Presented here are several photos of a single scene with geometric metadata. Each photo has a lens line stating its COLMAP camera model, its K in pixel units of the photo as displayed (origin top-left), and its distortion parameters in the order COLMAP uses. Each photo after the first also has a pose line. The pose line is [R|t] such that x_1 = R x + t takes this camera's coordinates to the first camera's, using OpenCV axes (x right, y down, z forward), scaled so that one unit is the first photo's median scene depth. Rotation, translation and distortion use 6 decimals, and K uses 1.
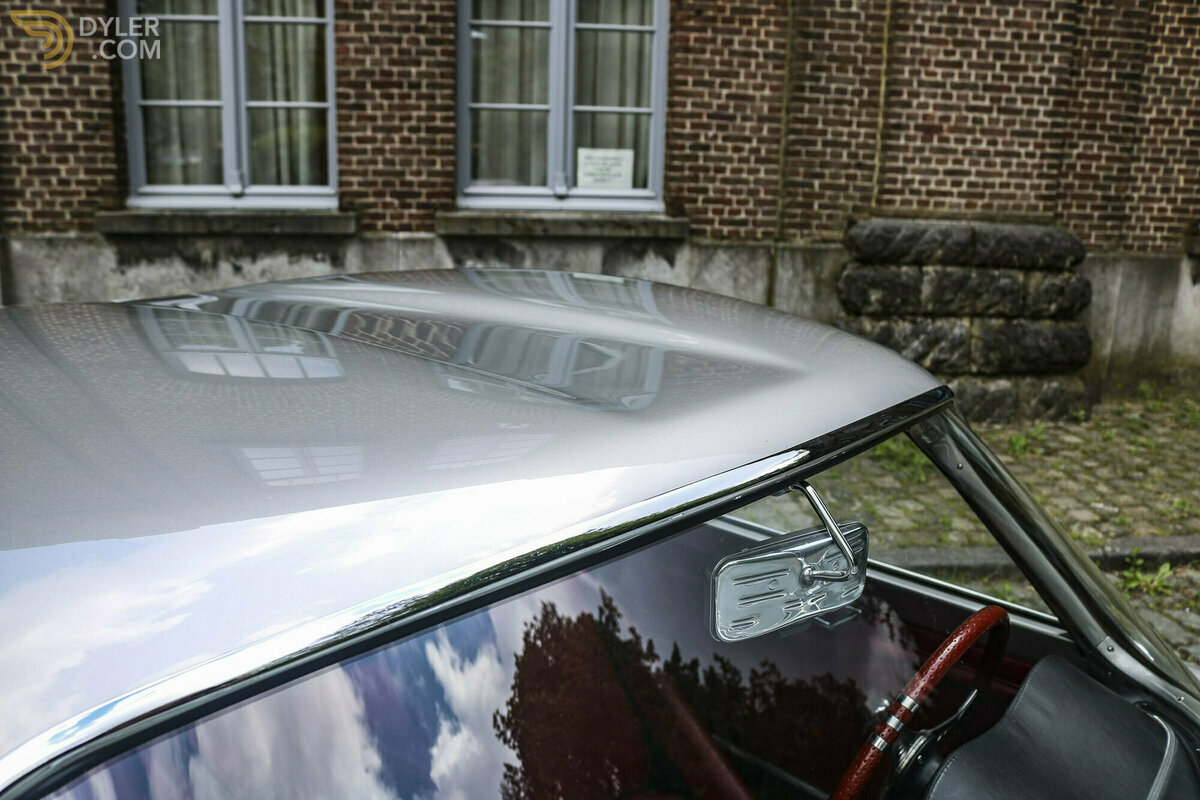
lens RADIAL K [[988.9, 0, 597.6], [0, 988.9, 400.9], [0, 0, 1]] dist [-0.154163, 0.110694]
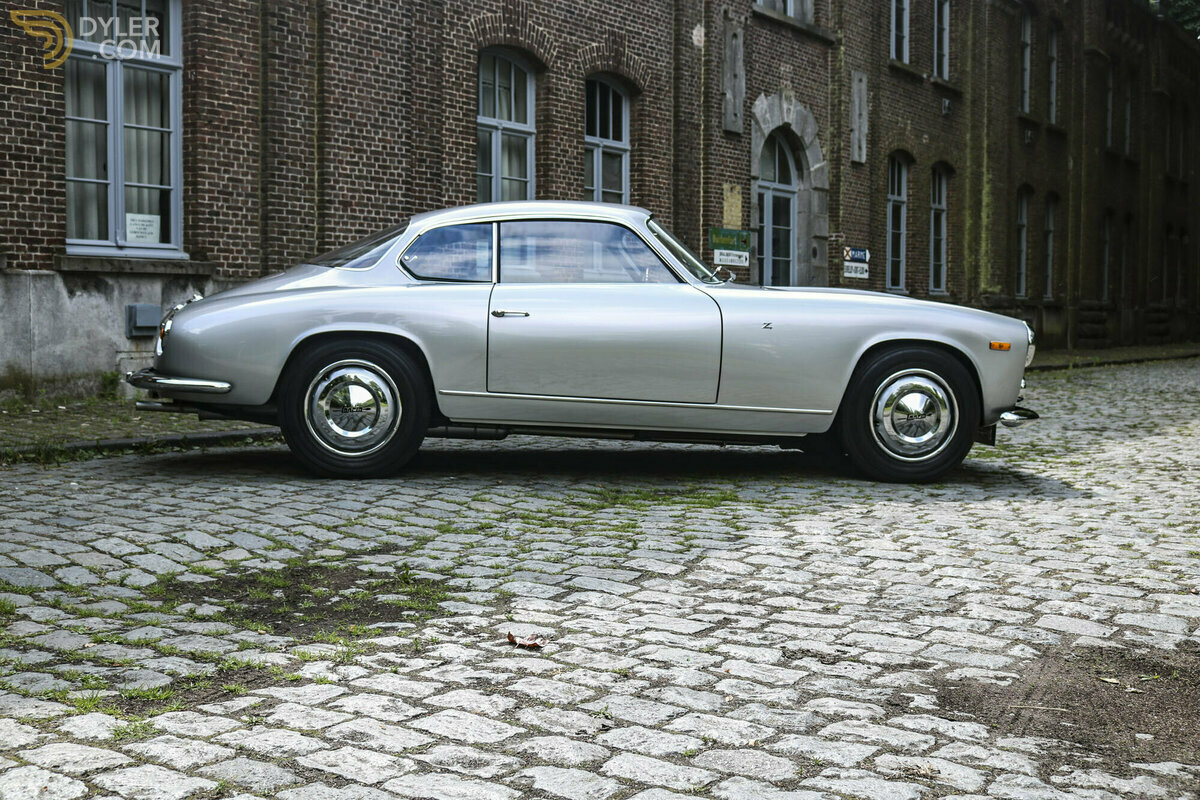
lens RADIAL K [[1360.4, 0, 596.5], [0, 1360.4, 397.0], [0, 0, 1]] dist [-0.073717, 0.000000]
pose [[0.670849, -0.065639, 0.738683, -1.030373], [0.192088, 0.977461, -0.087591, 0.295584], [-0.716285, 0.200652, 0.668337, -0.698890]]
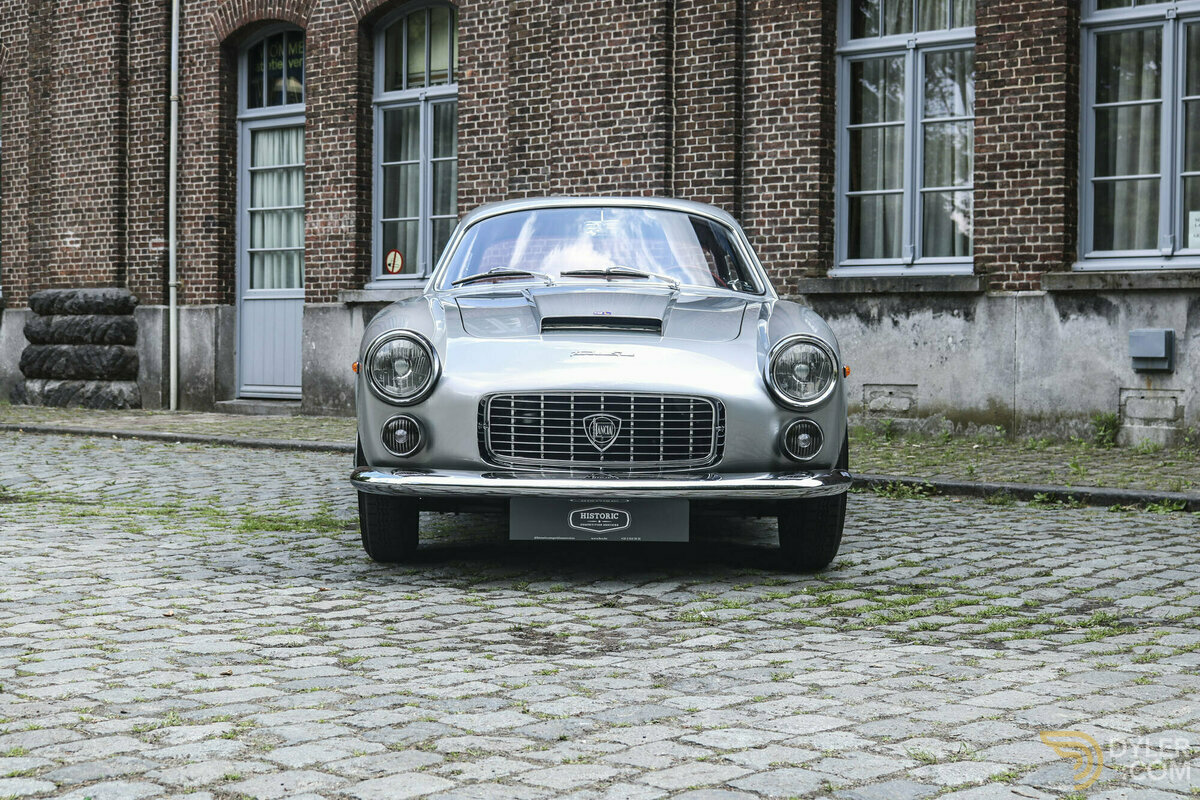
lens RADIAL K [[1925.7, 0, 594.1], [0, 1925.7, 401.5], [0, 0, 1]] dist [-0.037149, 0.000000]
pose [[0.676024, -0.001259, -0.736879, 1.125382], [-0.167899, 0.973431, -0.155696, 0.389605], [0.717497, 0.228975, 0.657851, -0.810341]]
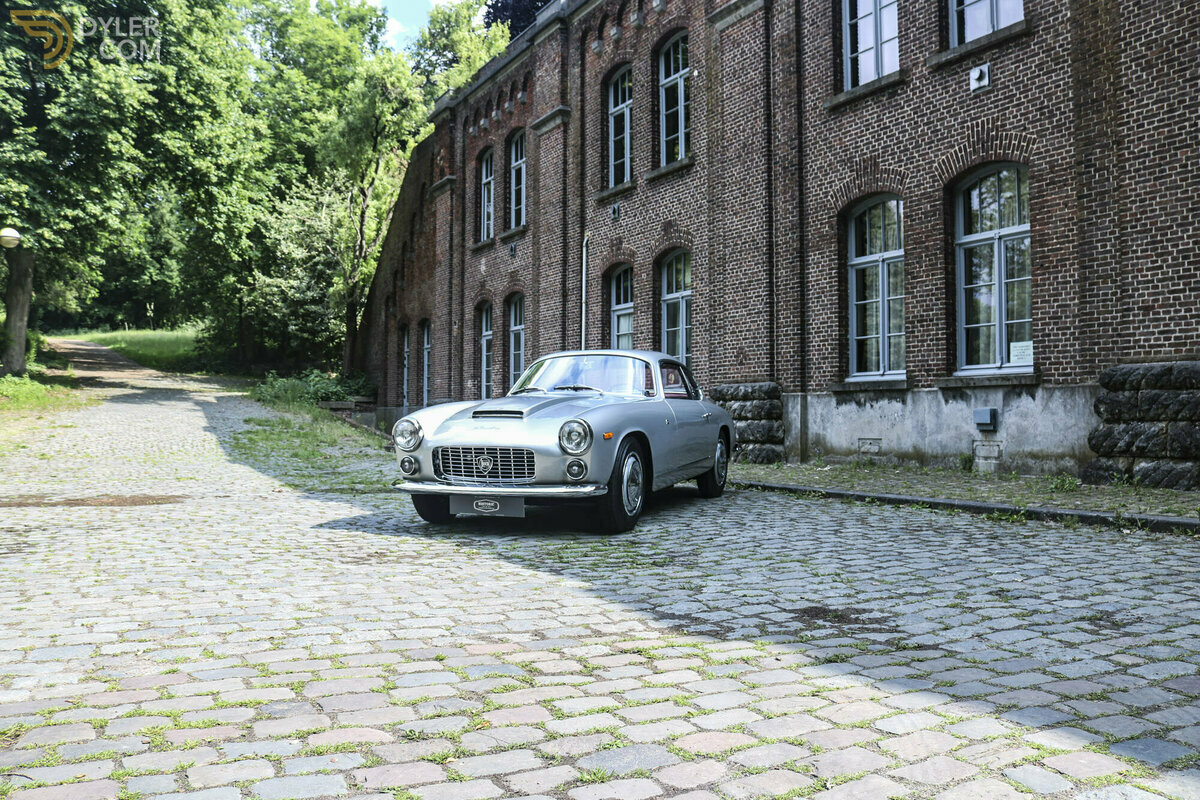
lens RADIAL K [[988.9, 0, 603.2], [0, 988.9, 399.5], [0, 0, 1]] dist [-0.154163, 0.110694]
pose [[0.372869, -0.044362, -0.926823, 1.504727], [-0.212011, 0.968360, -0.131644, 0.281031], [0.903338, 0.245583, 0.351666, -0.374041]]
